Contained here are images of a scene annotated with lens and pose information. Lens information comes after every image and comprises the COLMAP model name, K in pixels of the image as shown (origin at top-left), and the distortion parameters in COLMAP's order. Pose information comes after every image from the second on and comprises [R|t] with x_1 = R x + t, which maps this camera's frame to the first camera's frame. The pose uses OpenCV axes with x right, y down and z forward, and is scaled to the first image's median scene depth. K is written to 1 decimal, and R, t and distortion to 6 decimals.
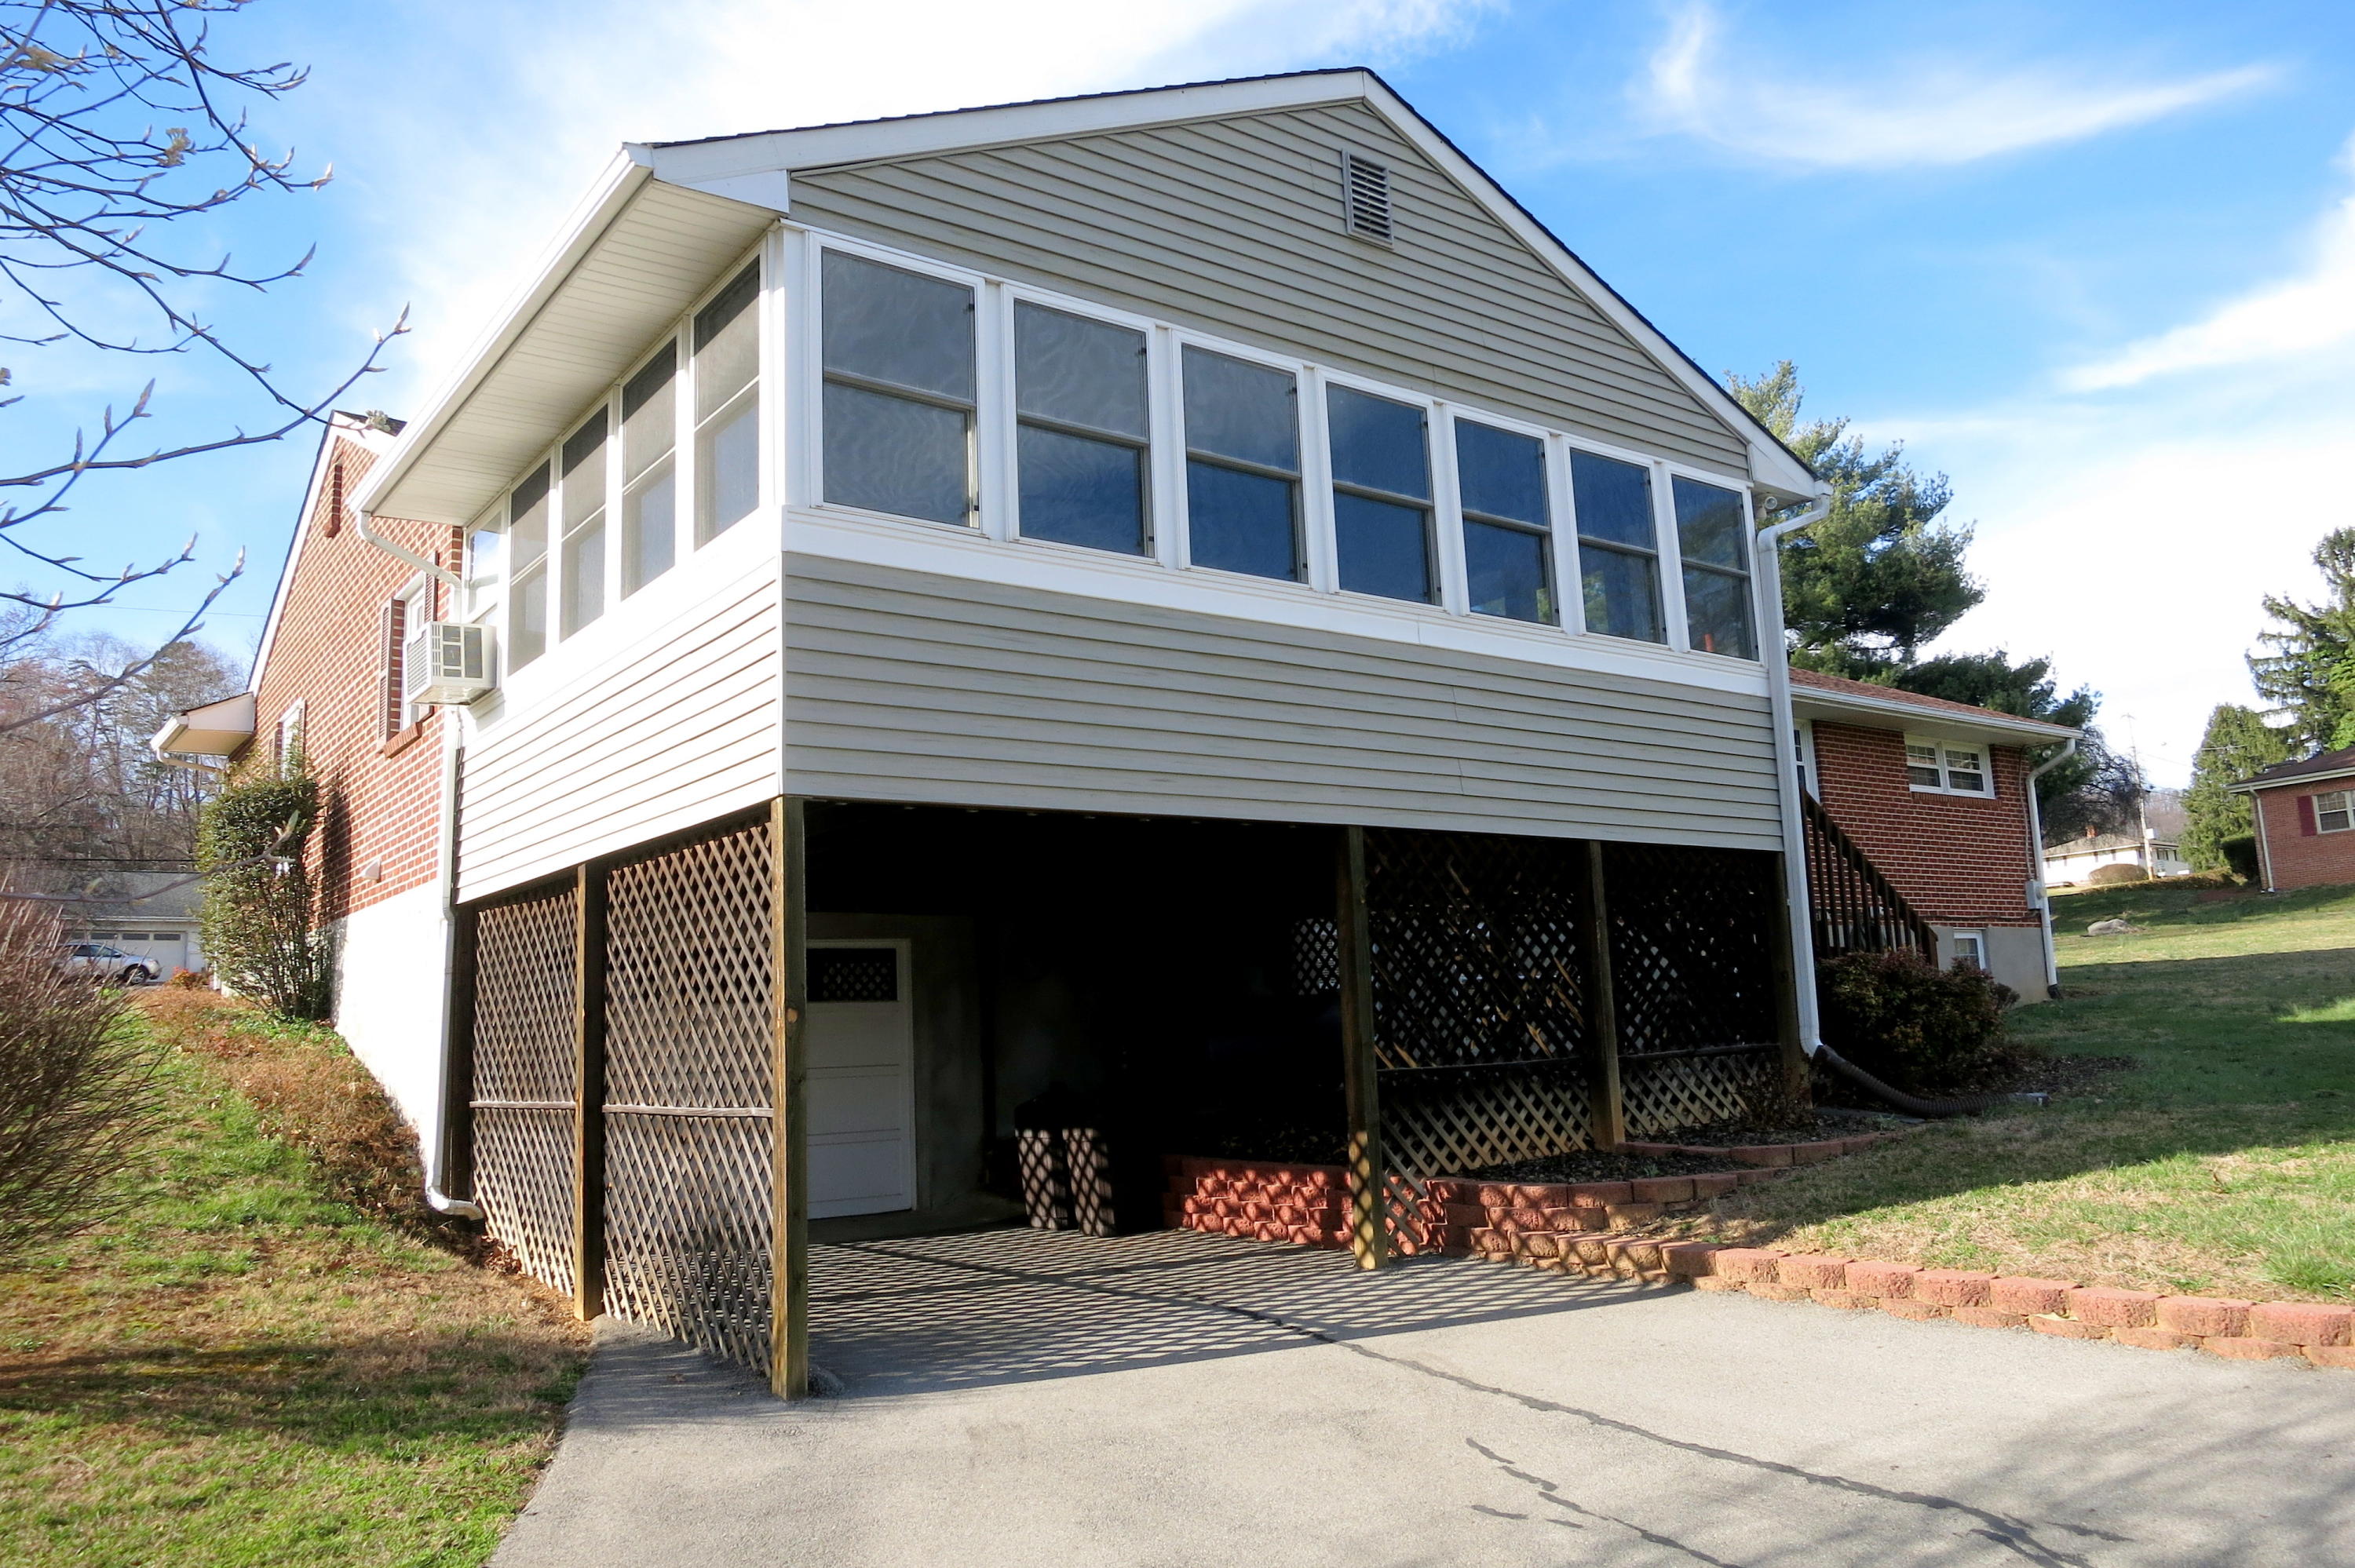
lens RADIAL K [[1696.1, 0, 1169.1], [0, 1696.1, 786.8], [0, 0, 1]] dist [-0.033508, -0.002485]
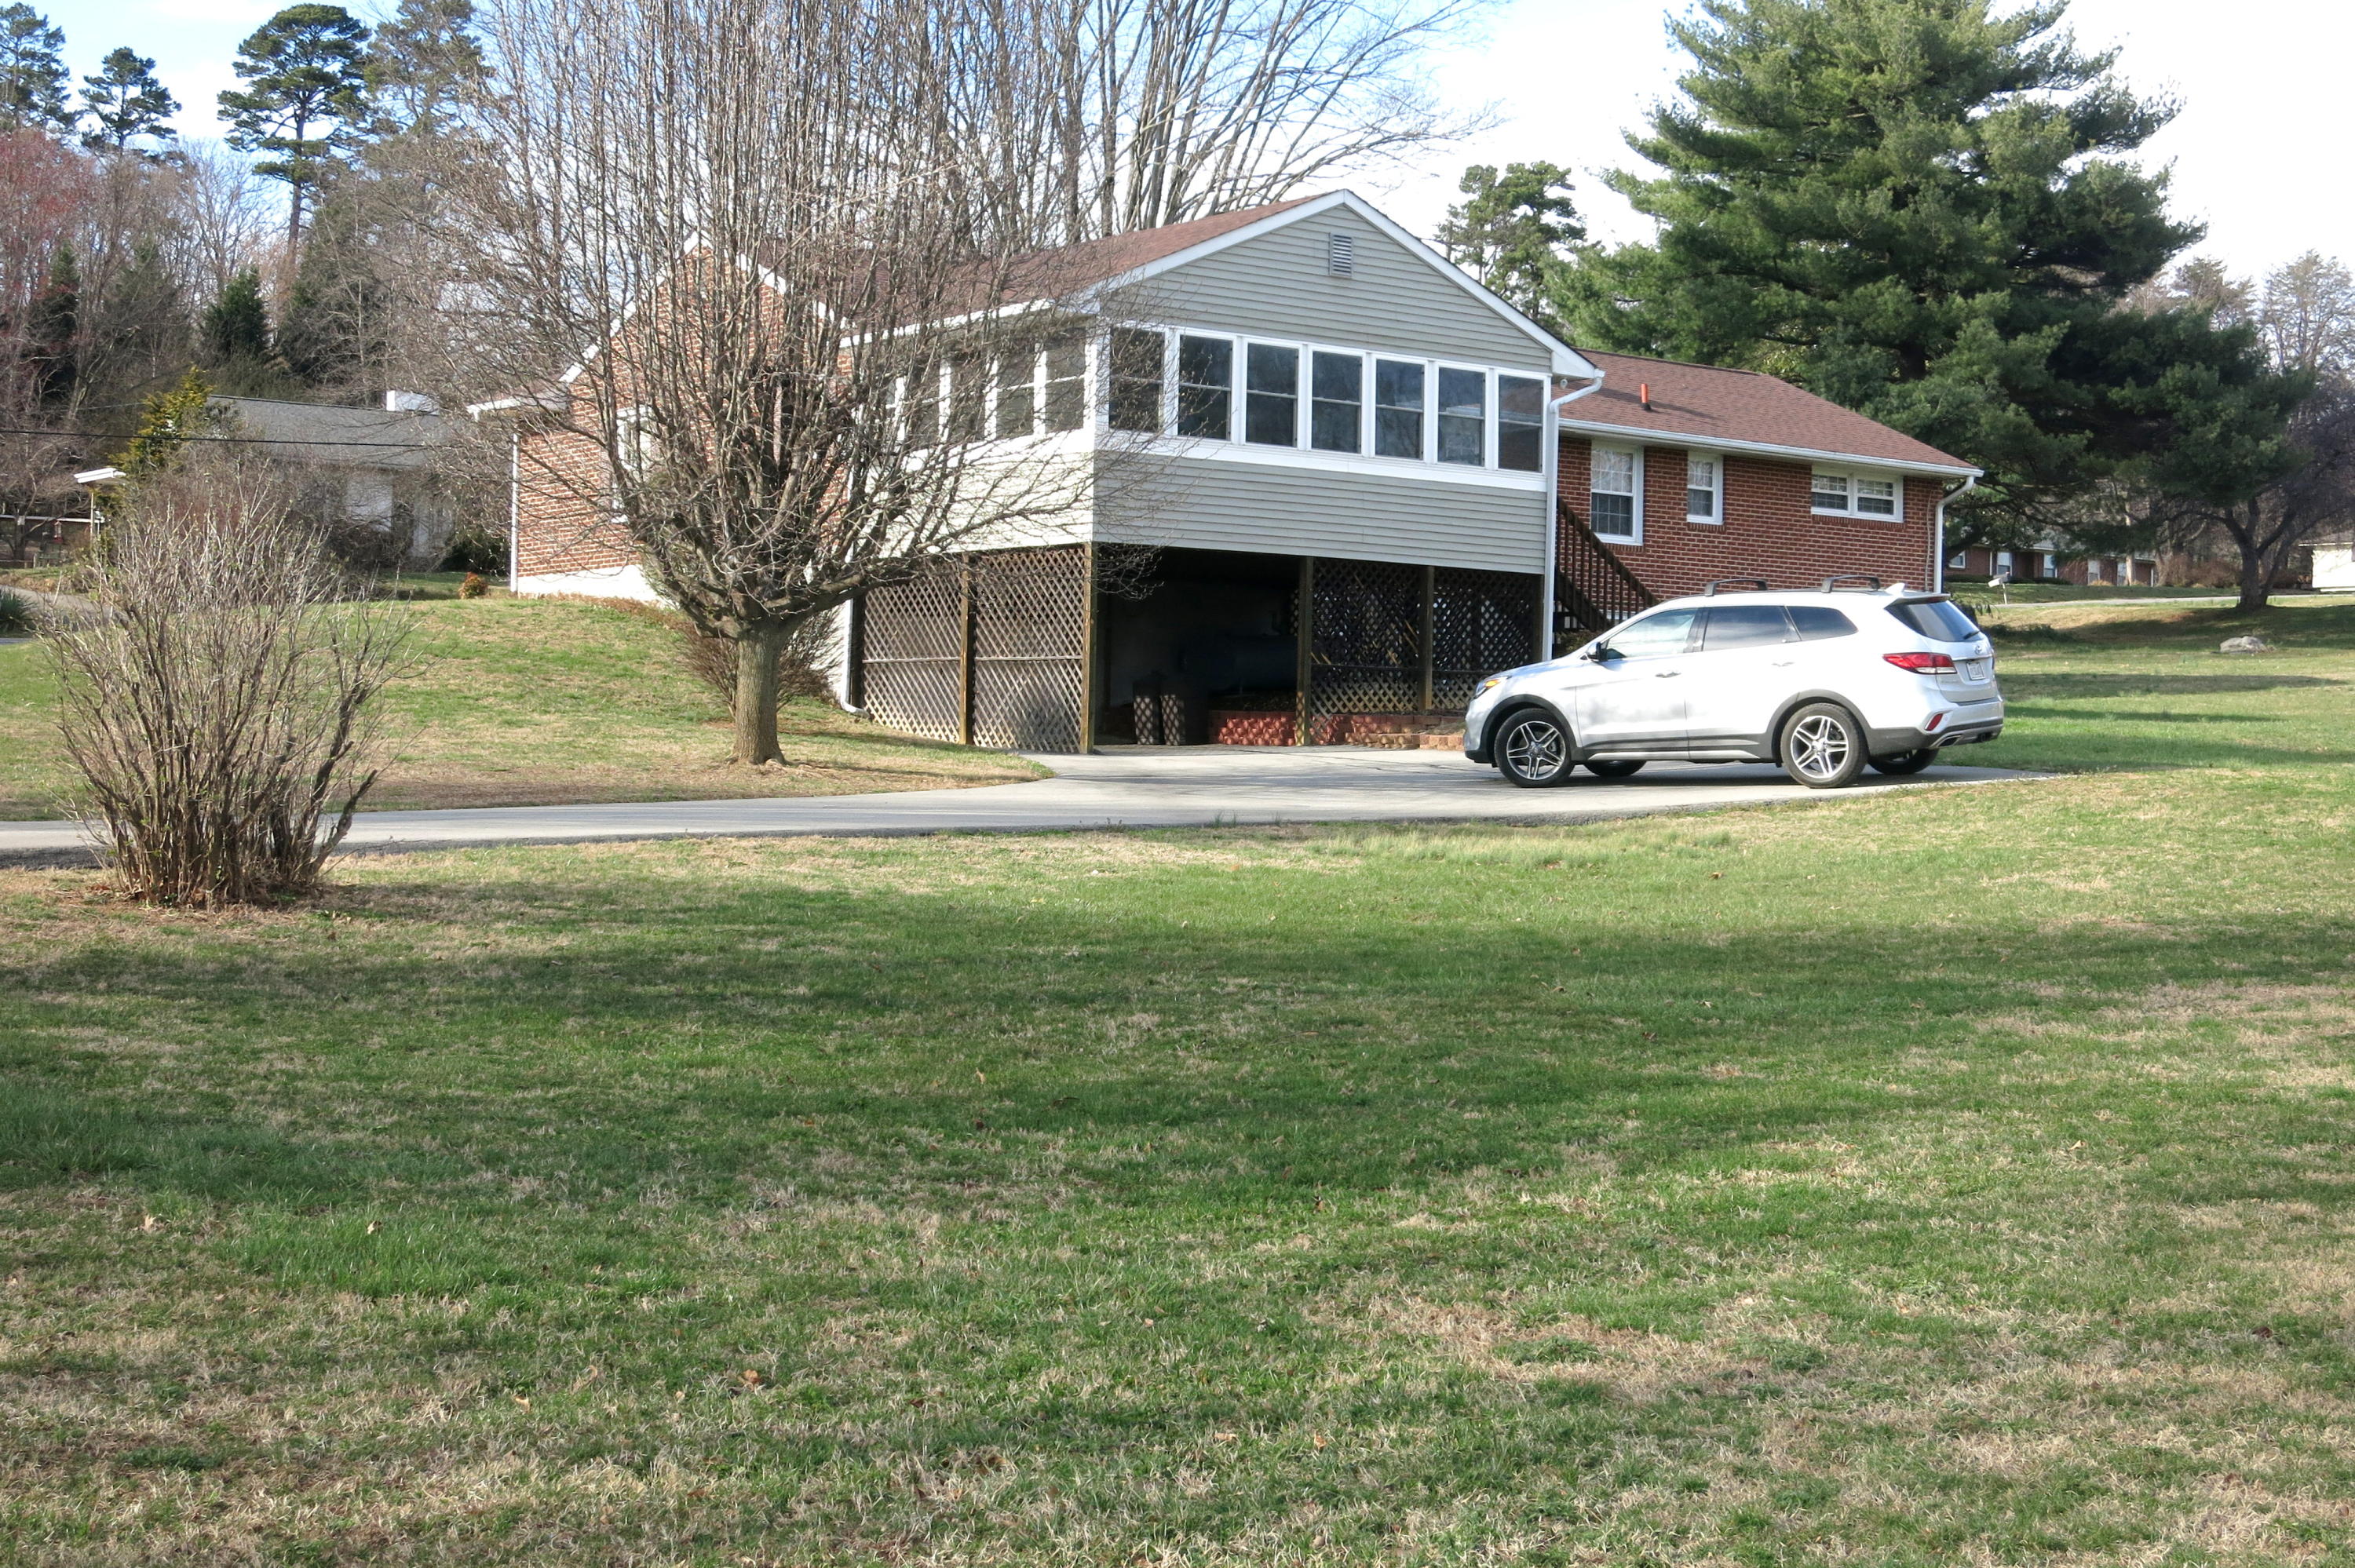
lens RADIAL K [[3198.5, 0, 1177.5], [0, 3198.5, 784.0], [0, 0, 1]] dist [-0.005605, -0.009144]
pose [[0.998026, 0.061279, 0.013744, -0.094123], [-0.062660, 0.986316, 0.152493, -0.277644], [-0.004211, -0.153053, 0.988209, -2.858694]]
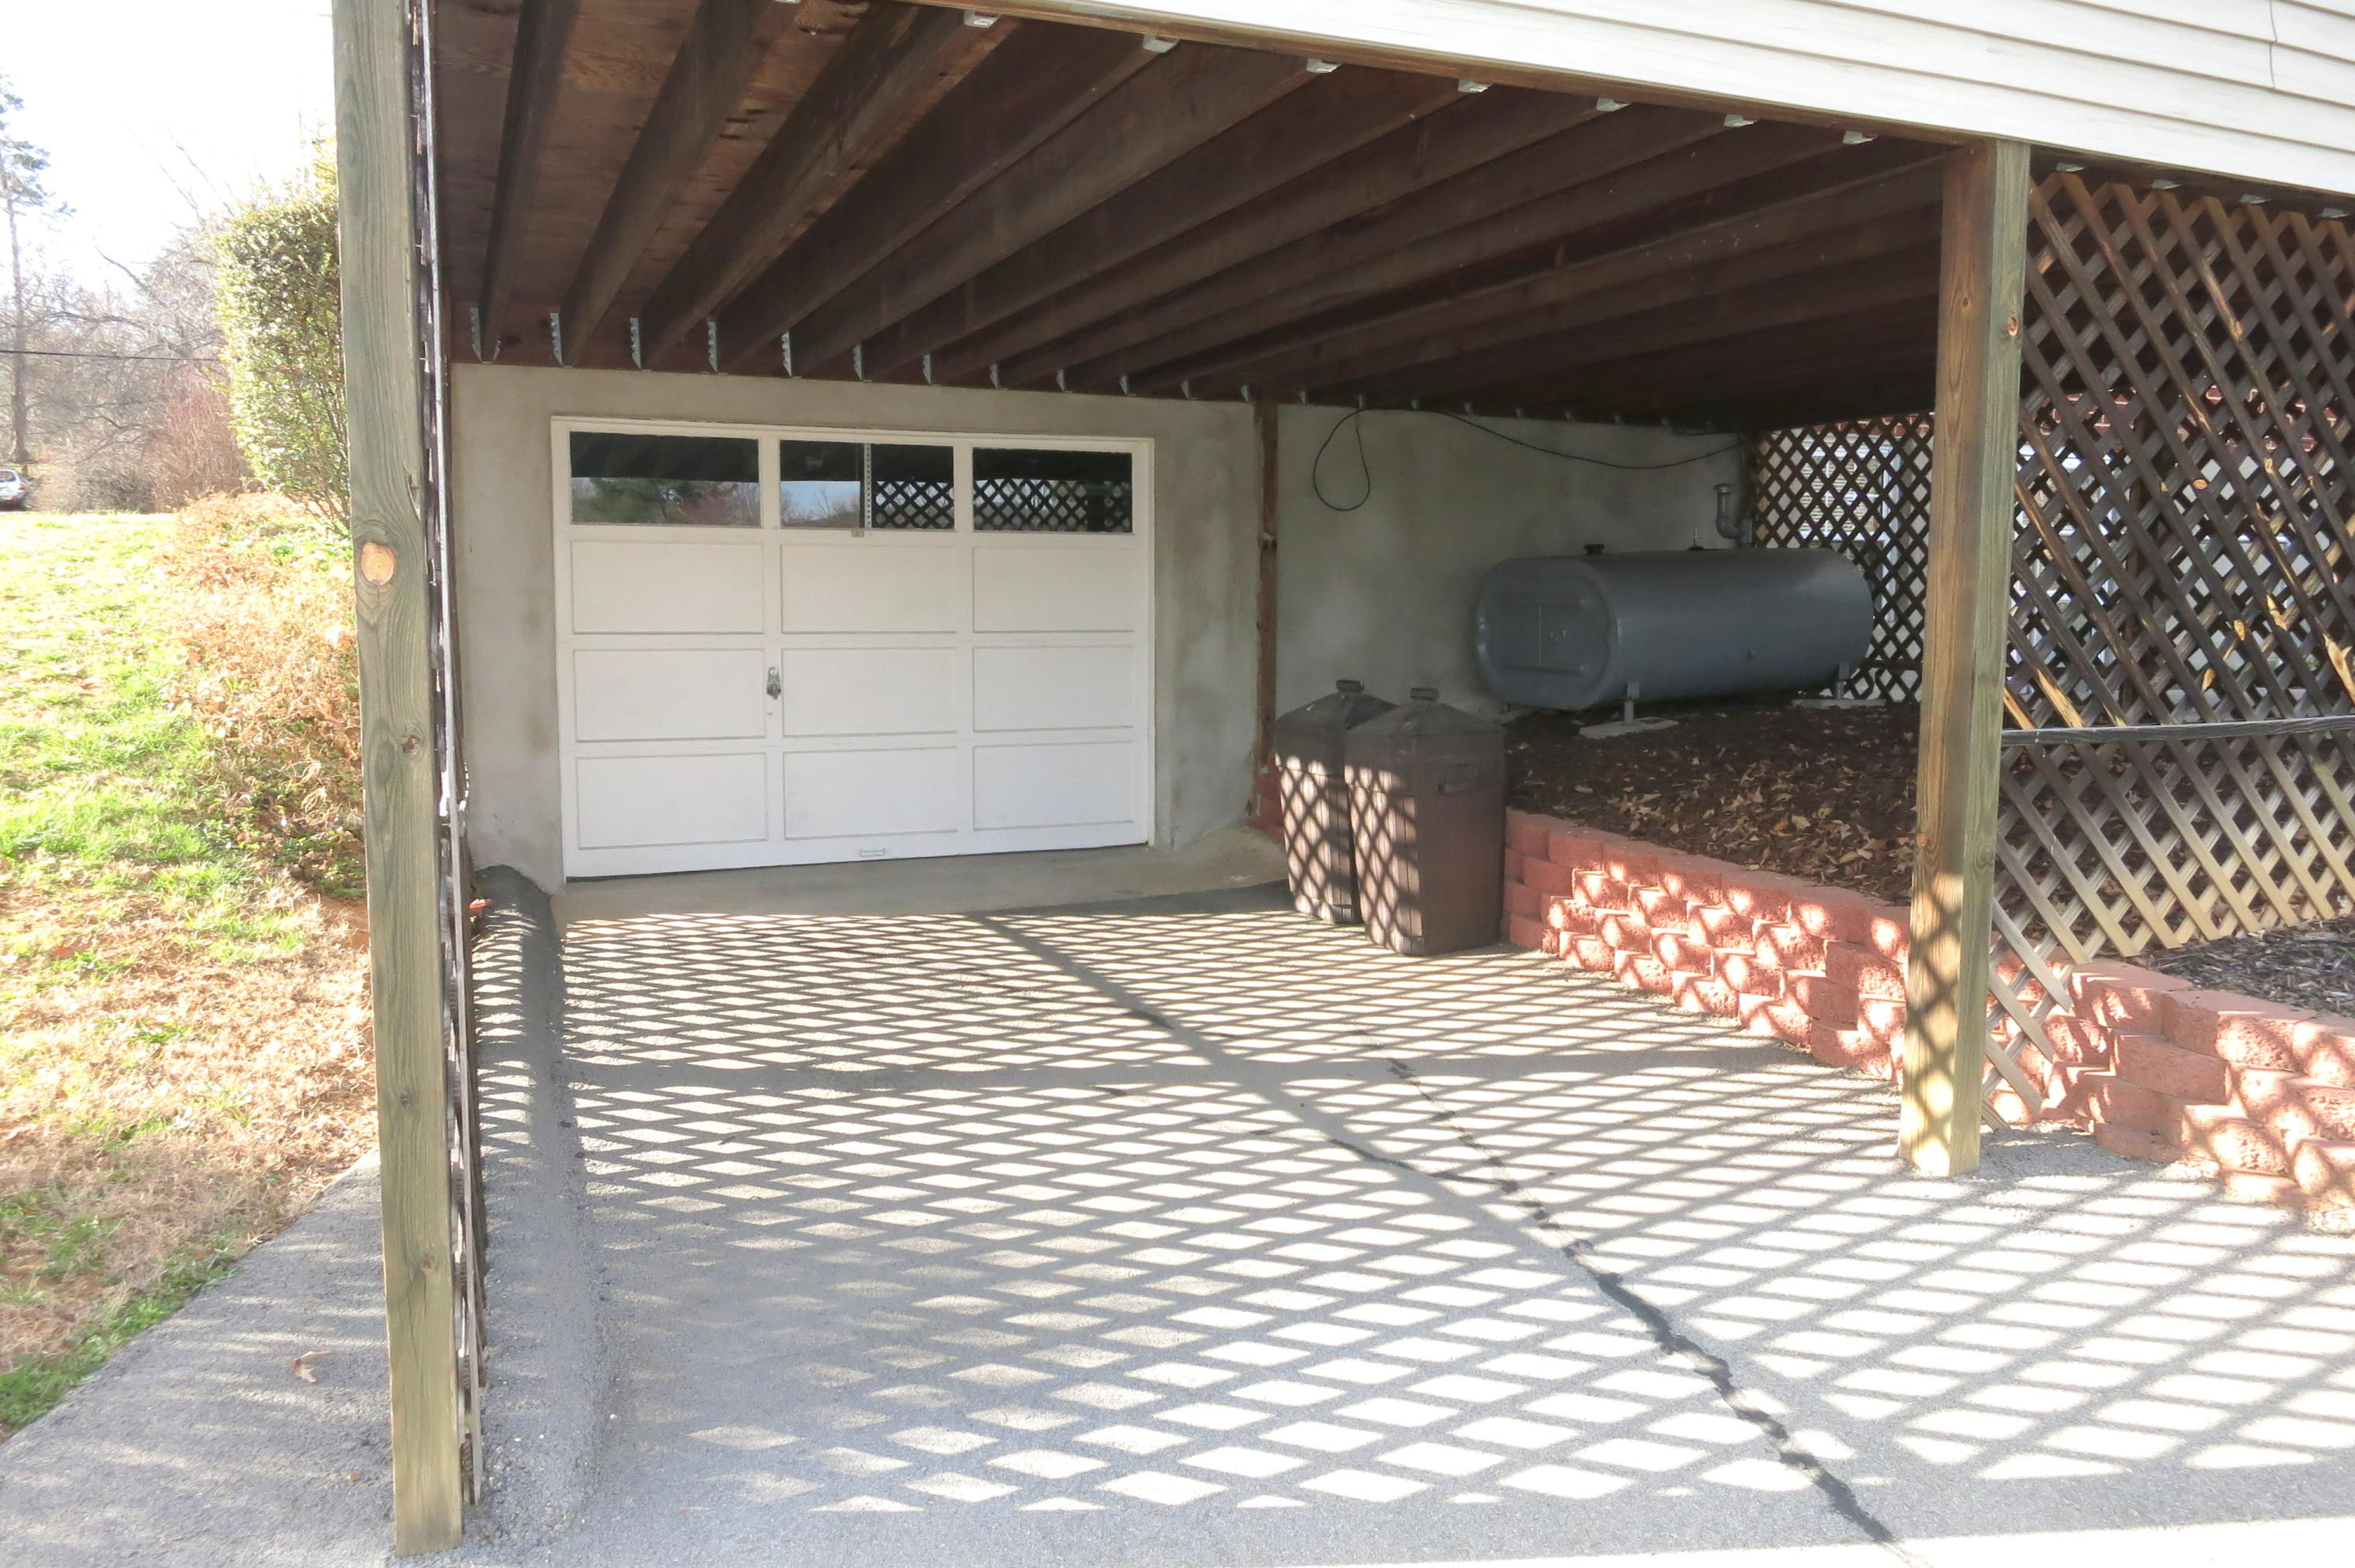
lens RADIAL K [[1718.9, 0, 1178.1], [0, 1718.9, 834.0], [0, 0, 1]] dist [-0.029149, -0.002886]
pose [[0.972519, 0.073404, -0.220948, 0.014481], [-0.005639, 0.956146, 0.292835, 0.056143], [0.232754, -0.283542, 0.930285, 0.463252]]
